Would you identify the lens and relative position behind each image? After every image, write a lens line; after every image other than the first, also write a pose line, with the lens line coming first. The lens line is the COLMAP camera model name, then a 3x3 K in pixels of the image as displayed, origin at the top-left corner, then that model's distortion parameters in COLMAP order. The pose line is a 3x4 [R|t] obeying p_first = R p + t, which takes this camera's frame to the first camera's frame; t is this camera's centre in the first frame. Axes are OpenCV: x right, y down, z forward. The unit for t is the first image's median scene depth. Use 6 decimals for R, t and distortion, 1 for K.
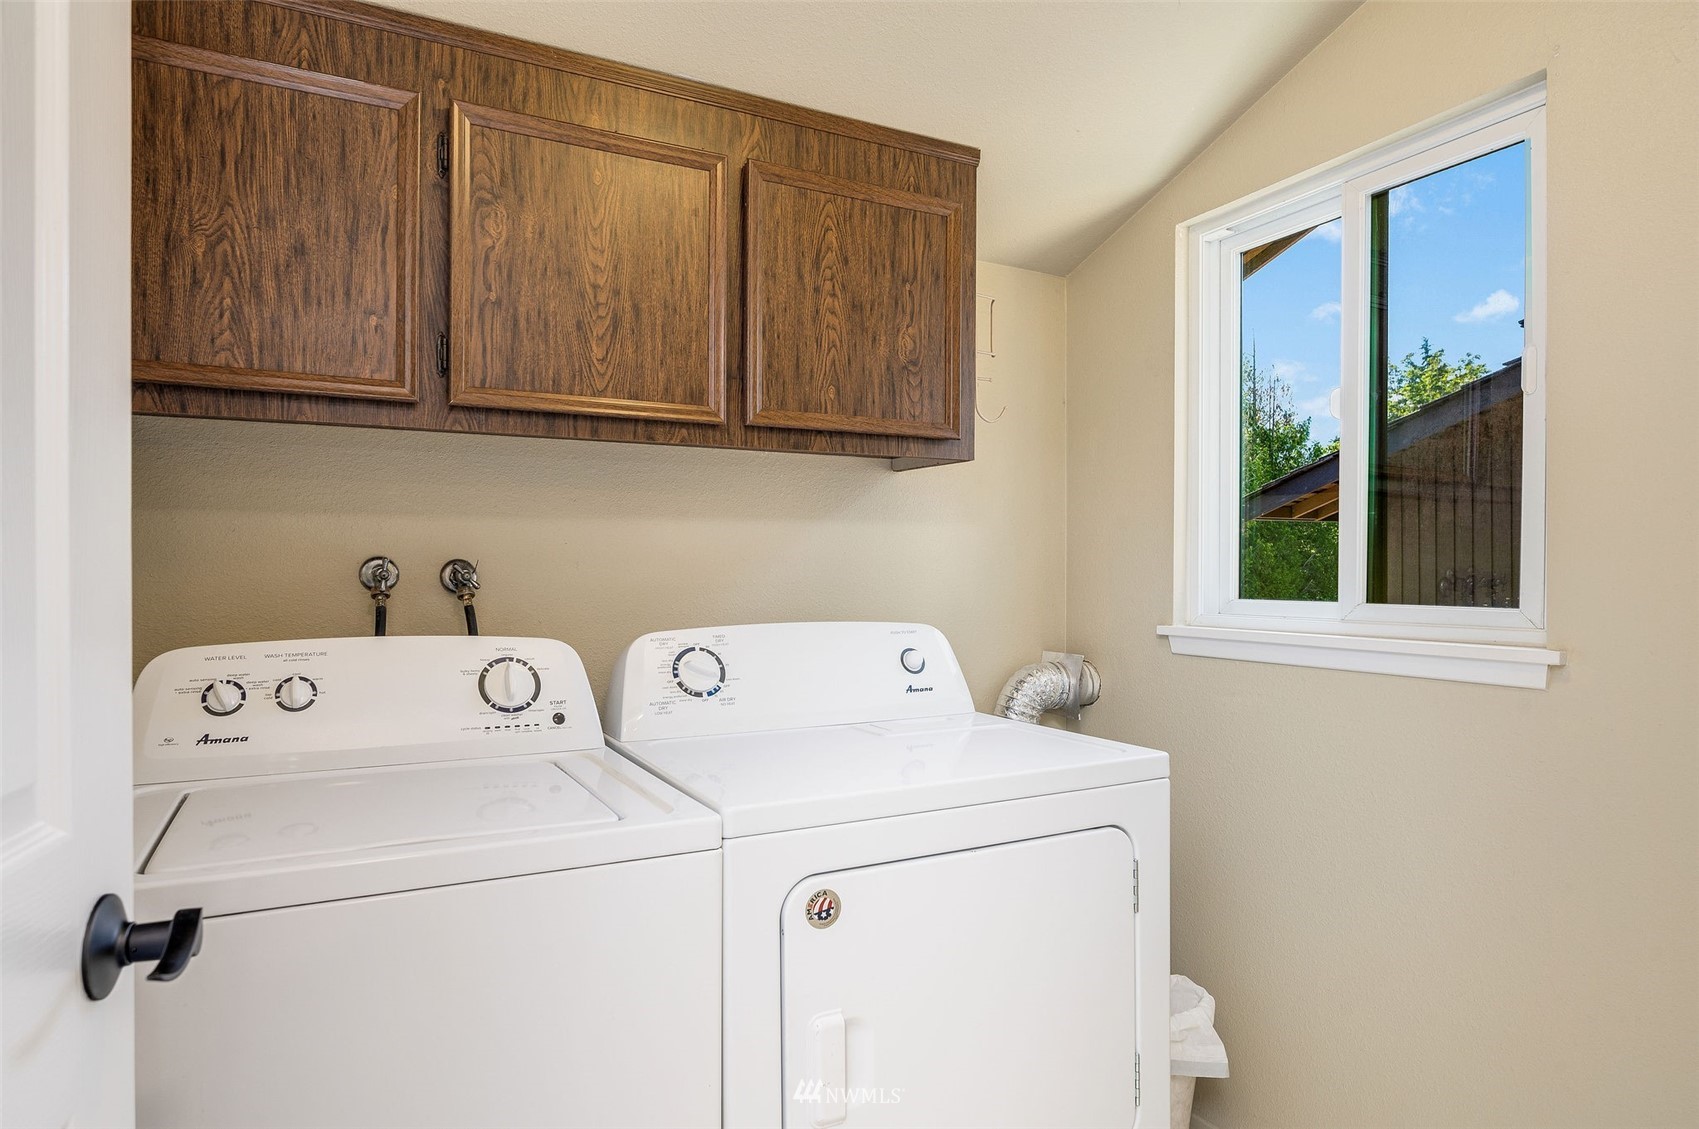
lens RADIAL K [[952.8, 0, 849.5], [0, 952.8, 564.5], [0, 0, 1]] dist [-0.009679, -0.001369]
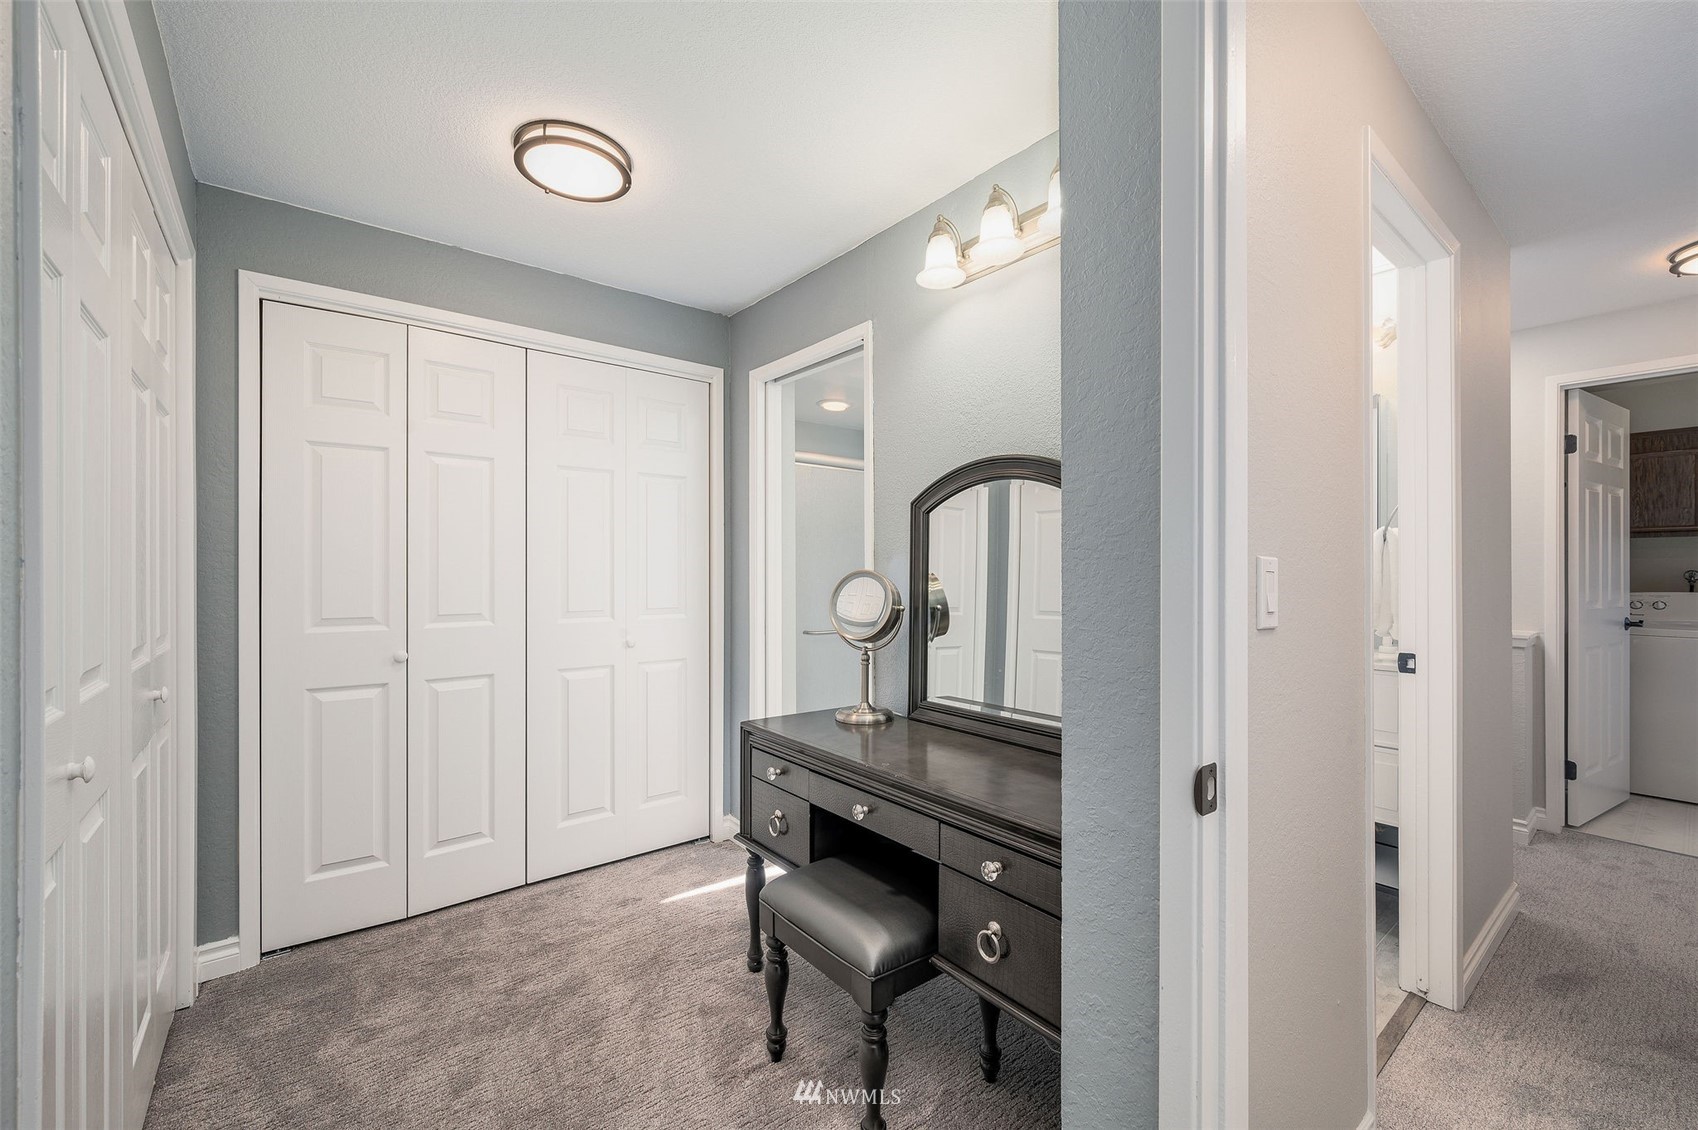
lens RADIAL K [[692.7, 0, 849.0], [0, 692.7, 565.0], [0, 0, 1]] dist [0.000917, 0.000242]
pose [[0.179295, 0.000557, -0.983795, 1.704611], [0.009068, 0.999956, 0.002219, -0.070295], [0.983754, -0.009318, 0.179282, -2.927934]]
